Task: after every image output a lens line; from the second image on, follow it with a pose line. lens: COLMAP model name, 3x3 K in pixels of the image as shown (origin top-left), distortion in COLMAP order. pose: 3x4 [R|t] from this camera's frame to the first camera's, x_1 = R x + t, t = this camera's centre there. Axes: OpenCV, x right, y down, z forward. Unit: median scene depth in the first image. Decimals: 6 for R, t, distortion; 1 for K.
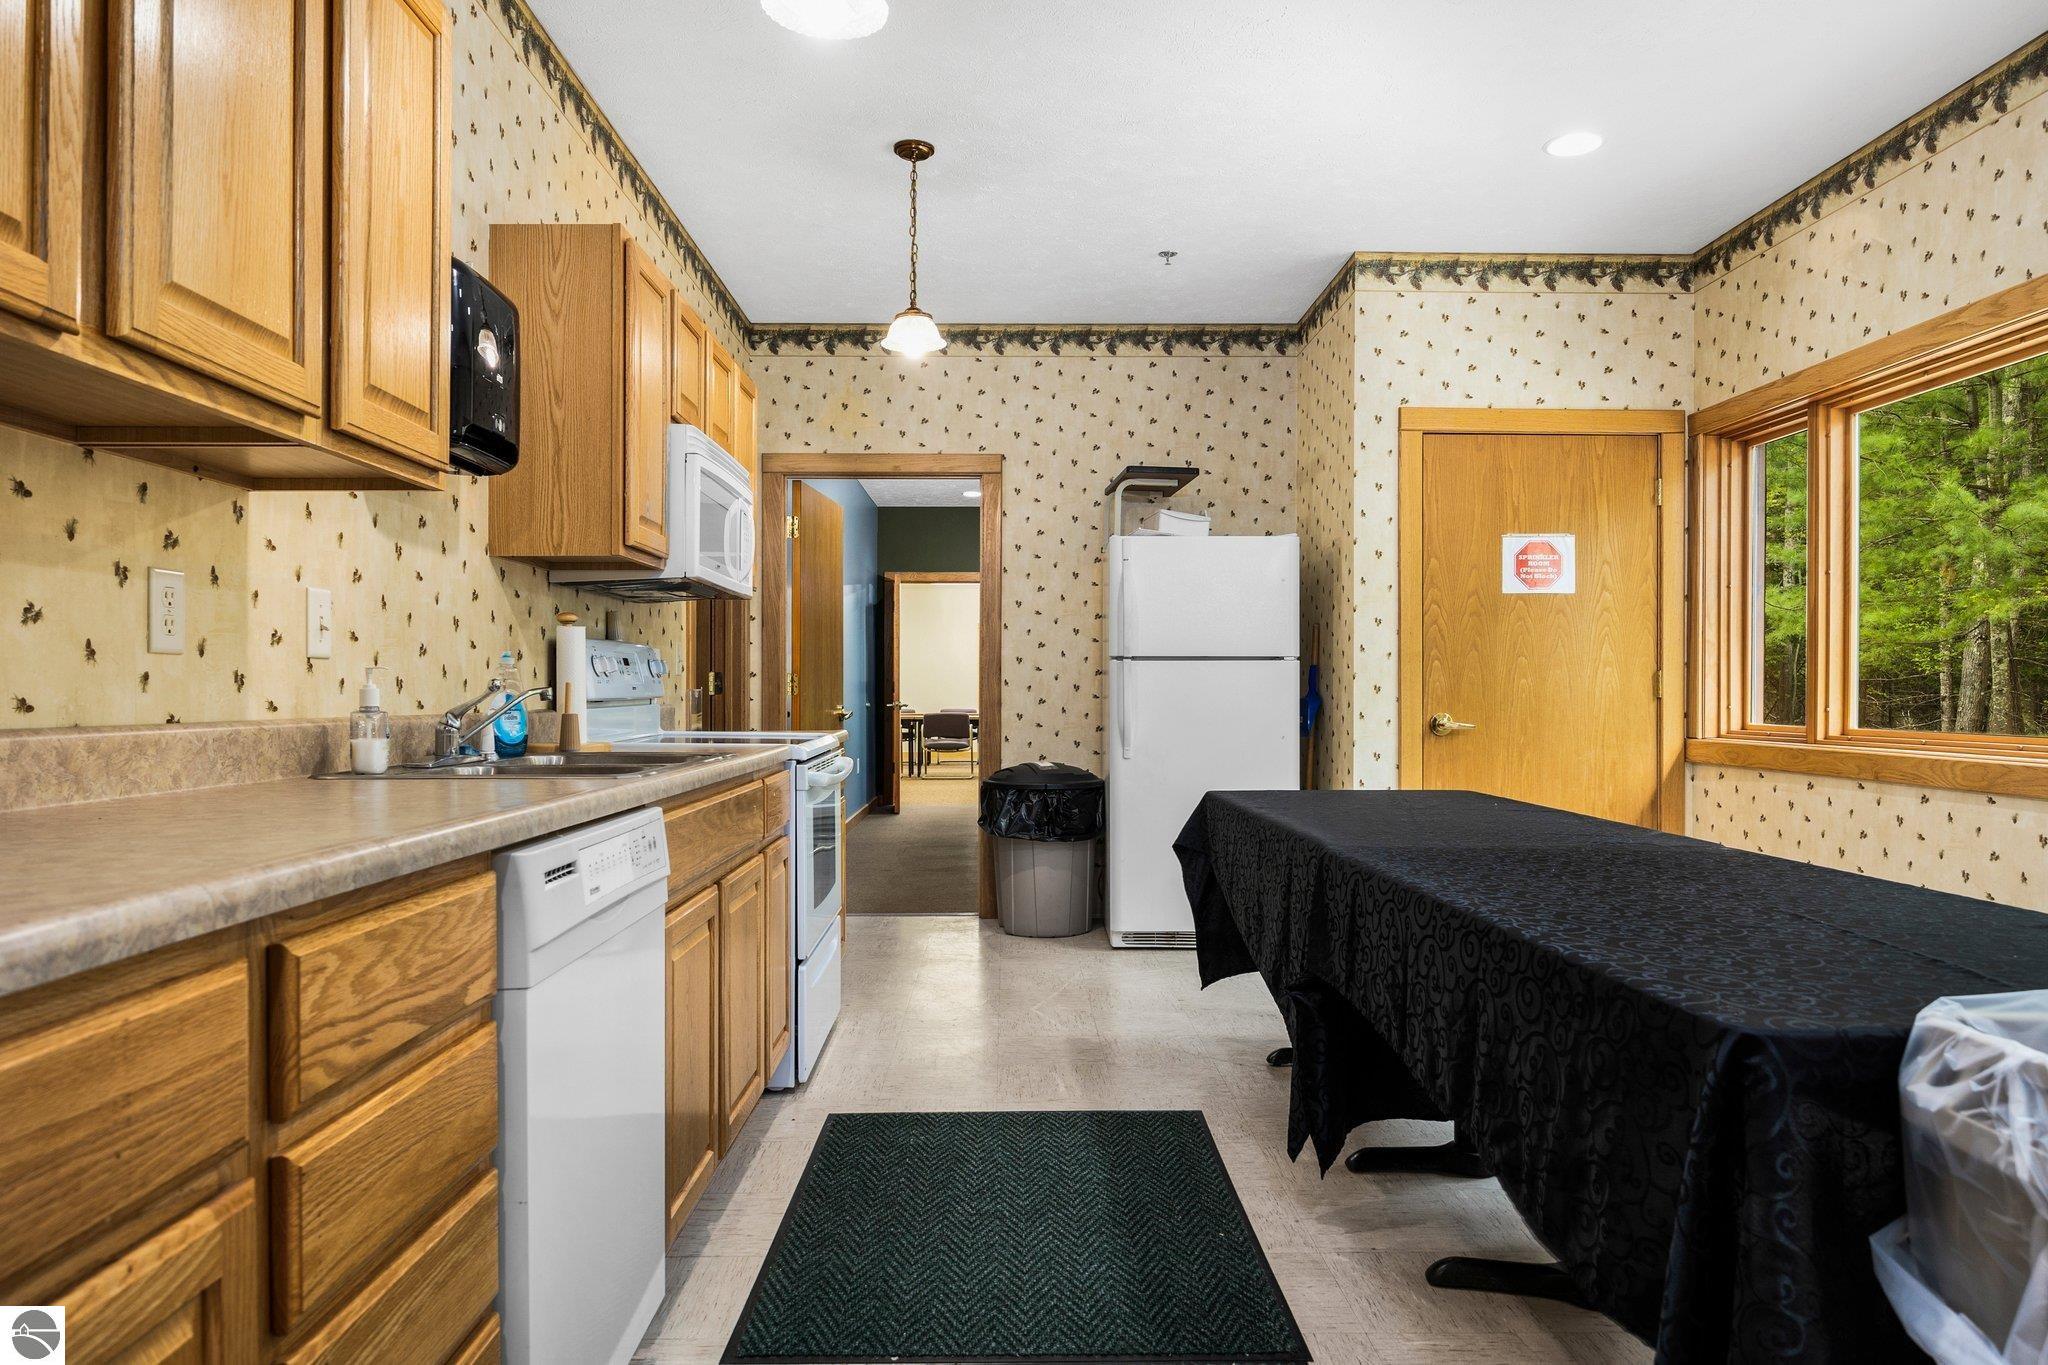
lens RADIAL K [[1304.4, 0, 1025.8], [0, 1304.4, 687.0], [0, 0, 1]] dist [0.000538, -0.000104]
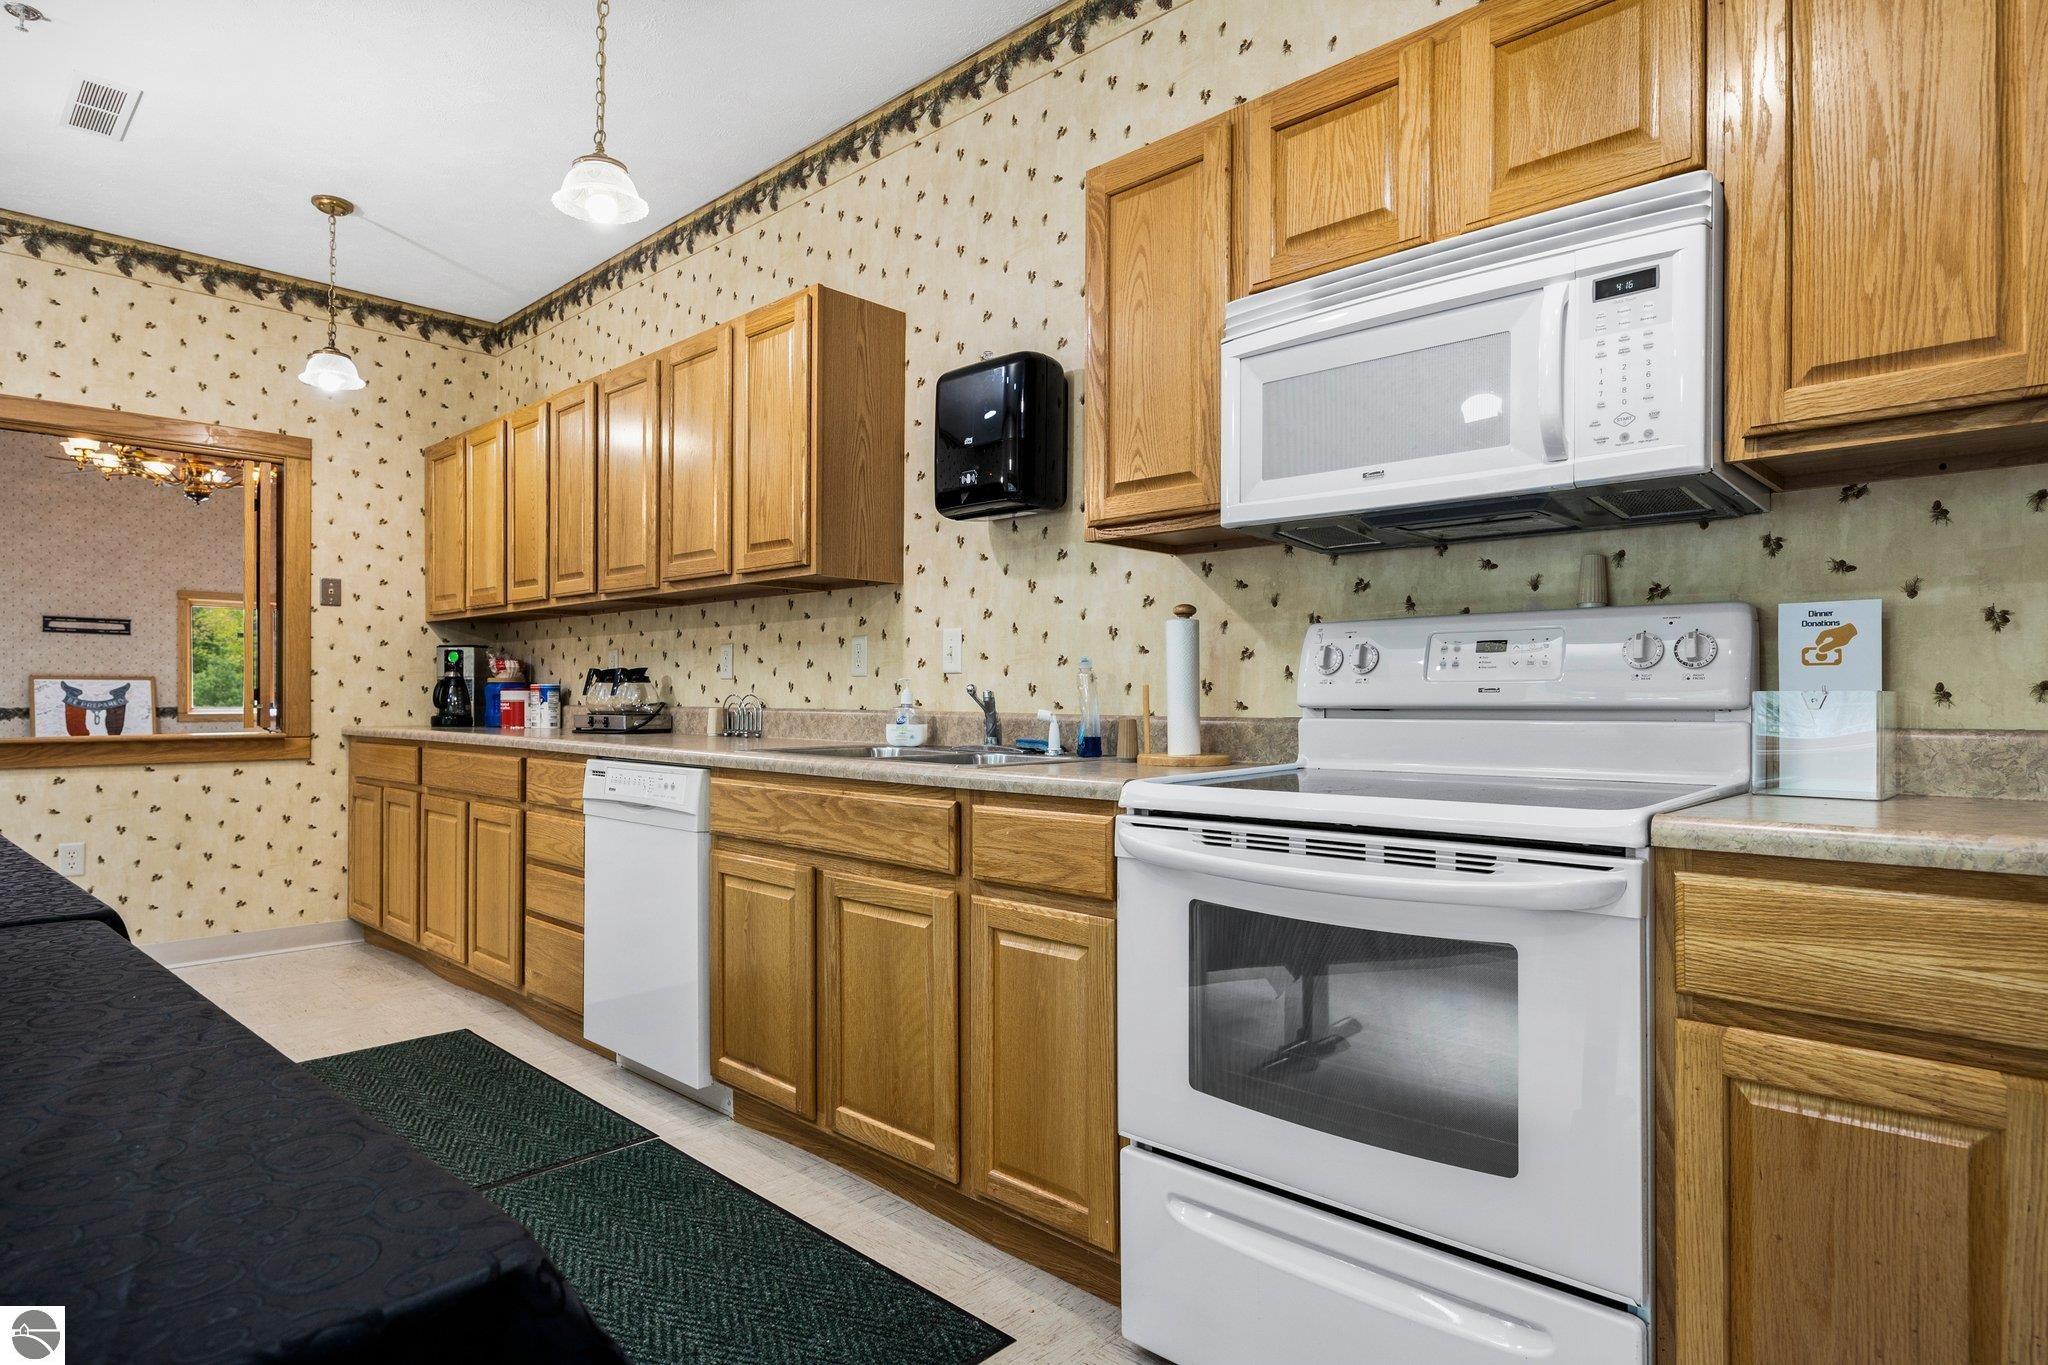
lens RADIAL K [[1152.4, 0, 1025.6], [0, 1152.4, 695.7], [0, 0, 1]] dist [0.008717, 0.002055]
pose [[-0.713766, -0.001519, -0.700382, 0.416689], [-0.000401, 0.999998, -0.001761, 0.007819], [0.700384, -0.000976, -0.713766, 2.355993]]
